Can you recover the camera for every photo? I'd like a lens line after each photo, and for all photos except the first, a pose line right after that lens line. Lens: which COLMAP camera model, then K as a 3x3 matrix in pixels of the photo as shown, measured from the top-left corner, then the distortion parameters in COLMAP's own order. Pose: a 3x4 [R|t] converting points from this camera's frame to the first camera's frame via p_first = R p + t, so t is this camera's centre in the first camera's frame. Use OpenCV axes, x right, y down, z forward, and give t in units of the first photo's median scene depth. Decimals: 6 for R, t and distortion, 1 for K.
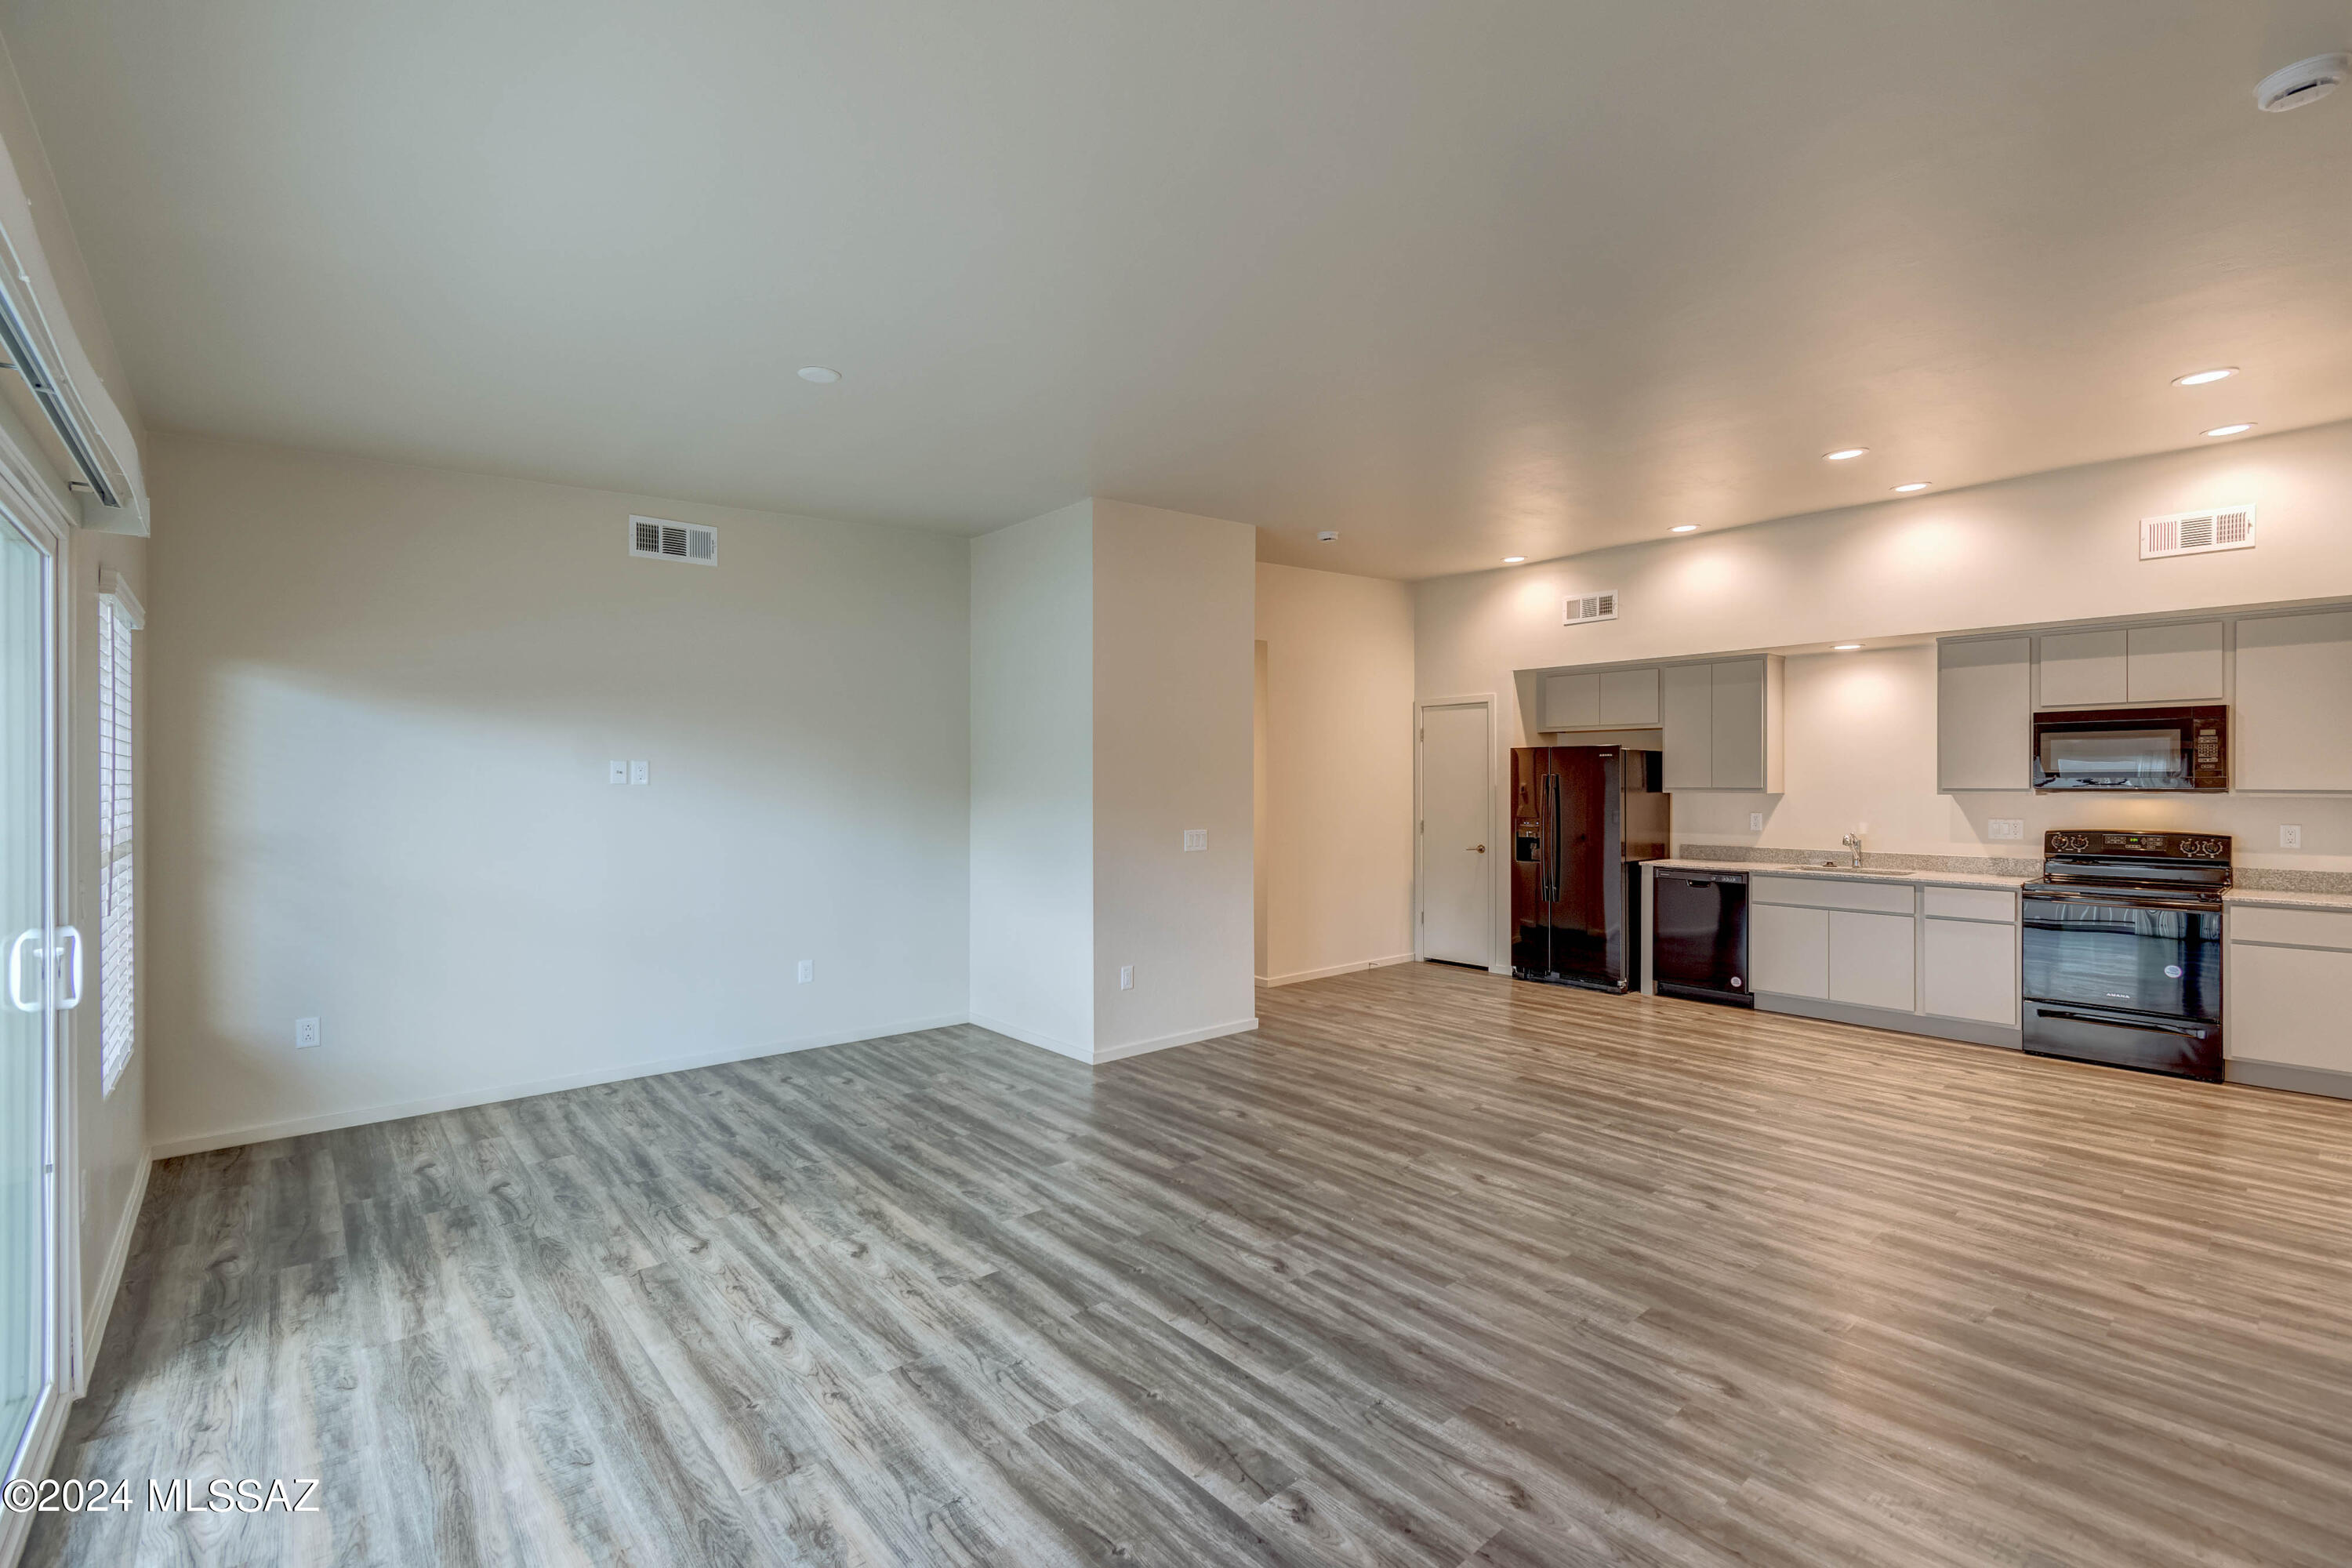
lens RADIAL K [[1050.9, 0, 1197.8], [0, 1050.9, 778.7], [0, 0, 1]] dist [0.005395, -0.002103]
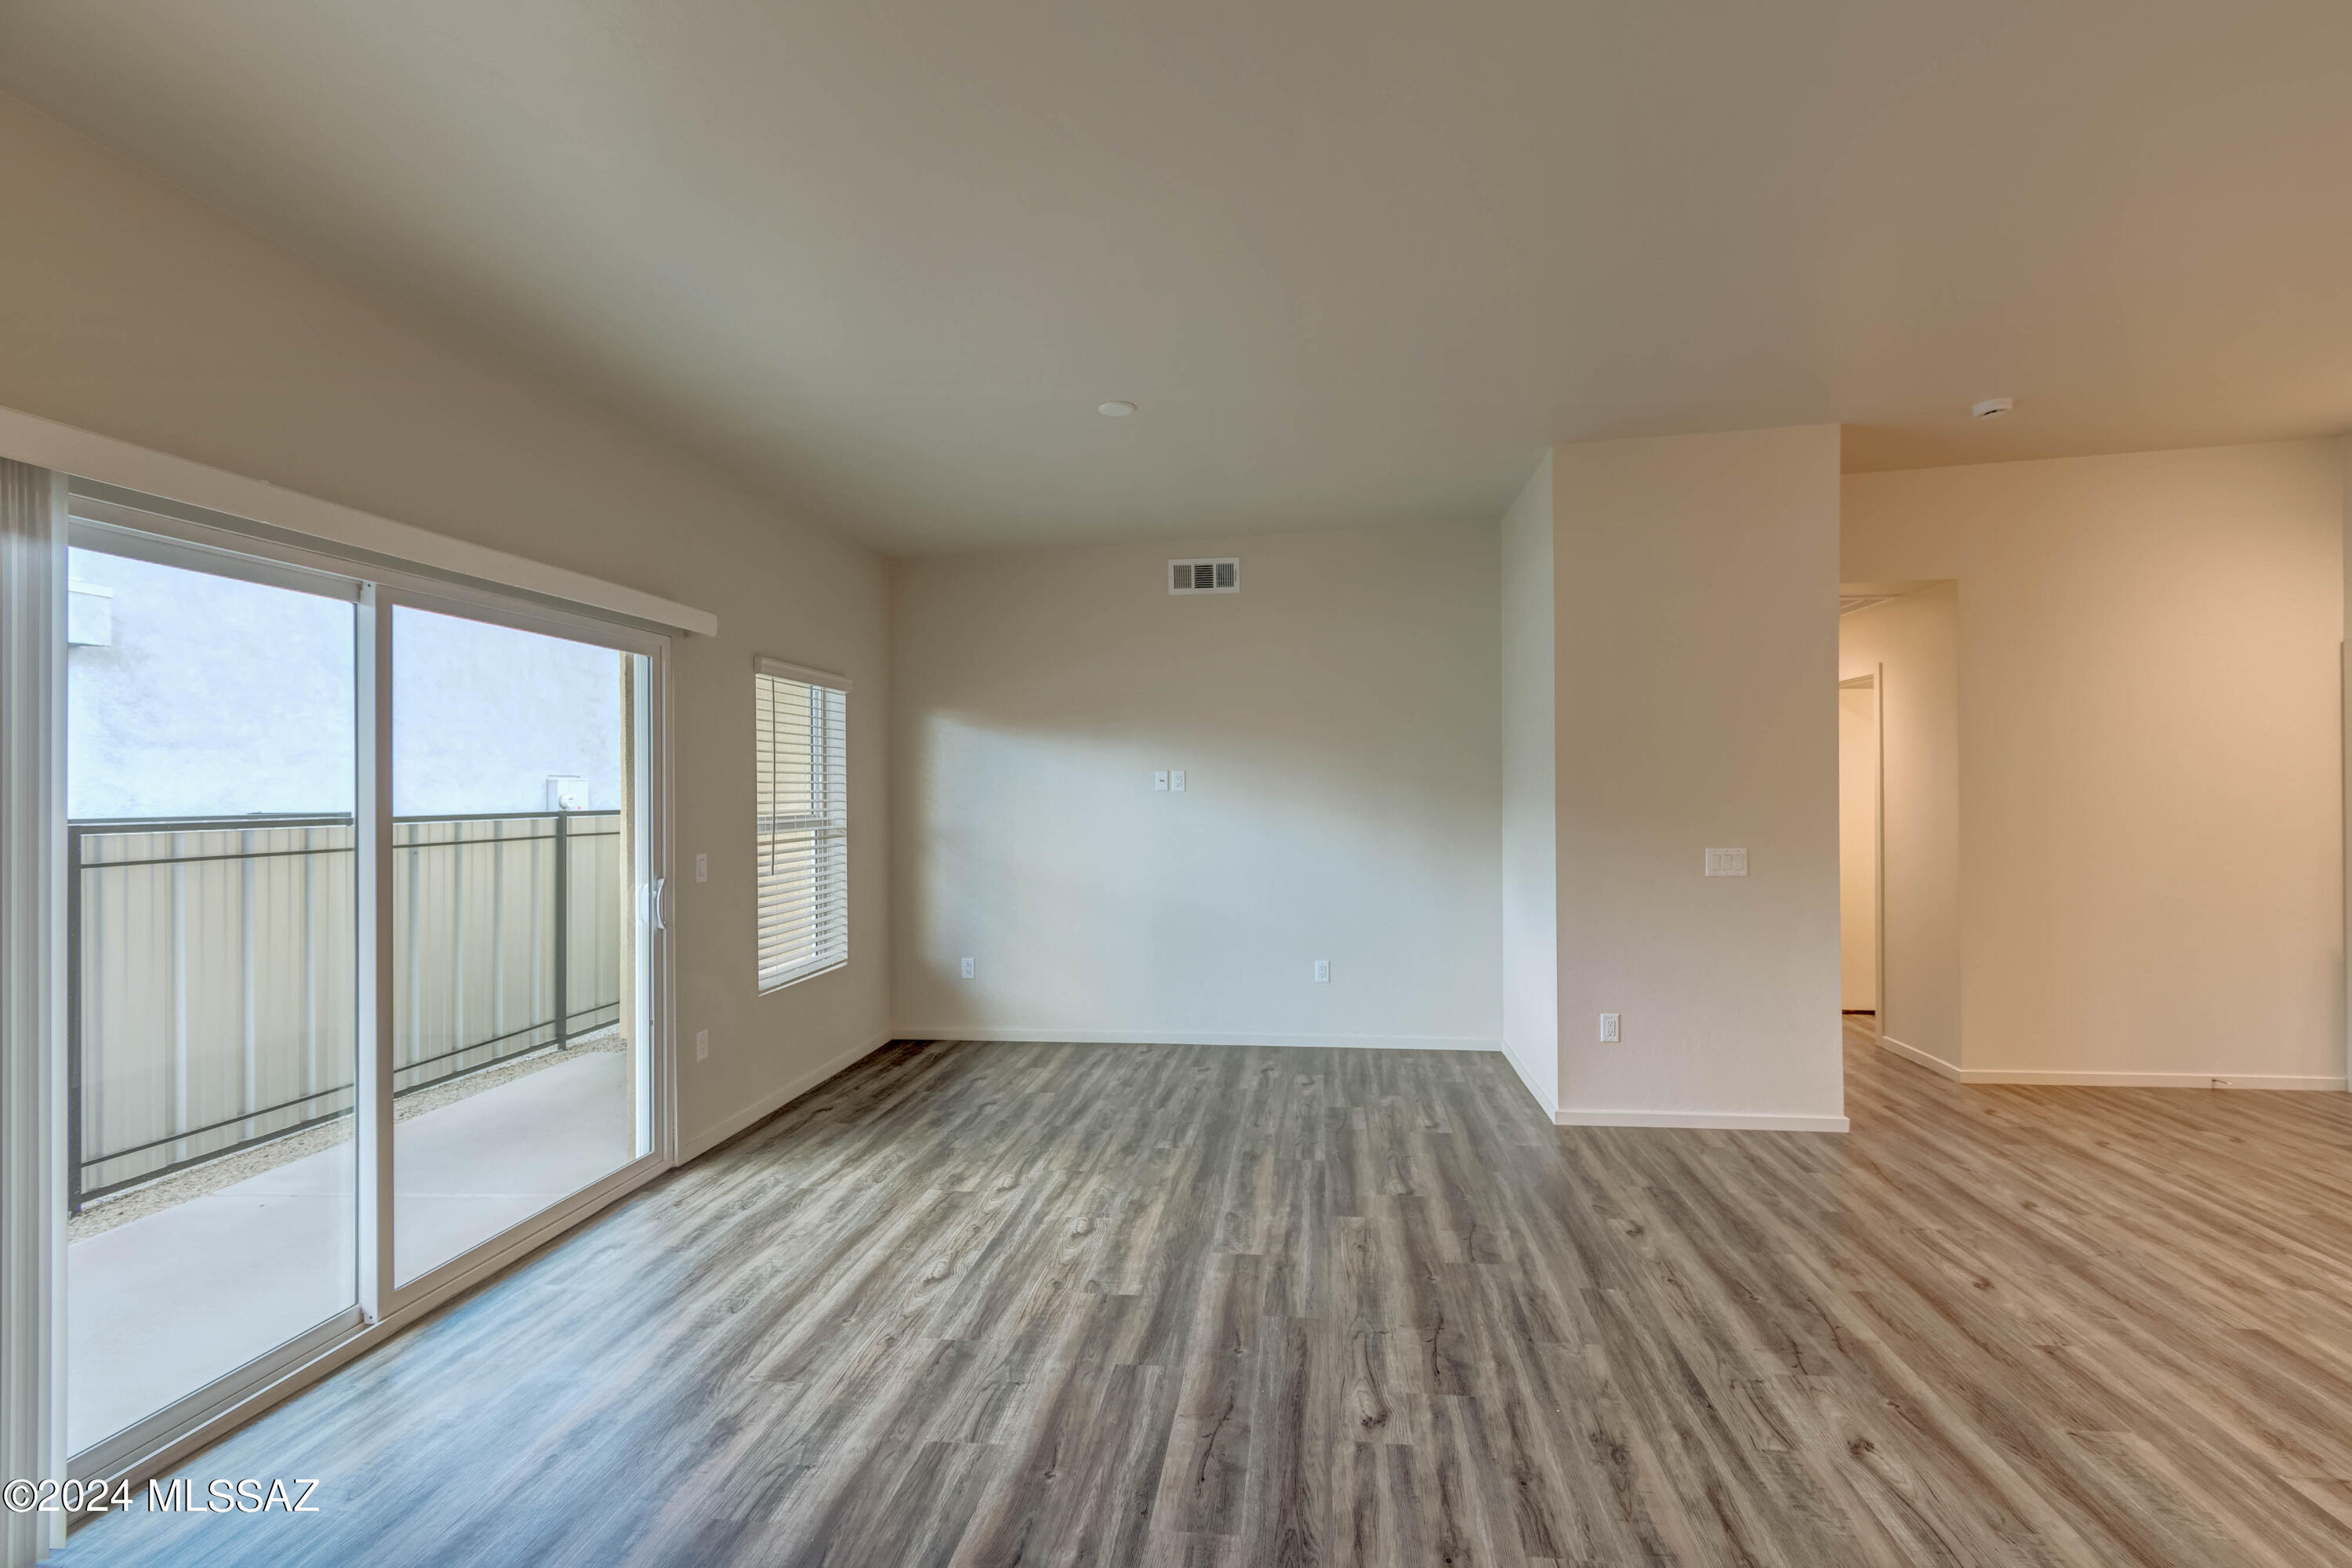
lens RADIAL K [[1050.9, 0, 1196.9], [0, 1050.9, 781.5], [0, 0, 1]] dist [0.005395, -0.002103]
pose [[0.673091, -0.010922, -0.739479, 0.467209], [0.009306, 0.999937, -0.006299, 0.003892], [0.739501, -0.002642, 0.673150, 0.327215]]
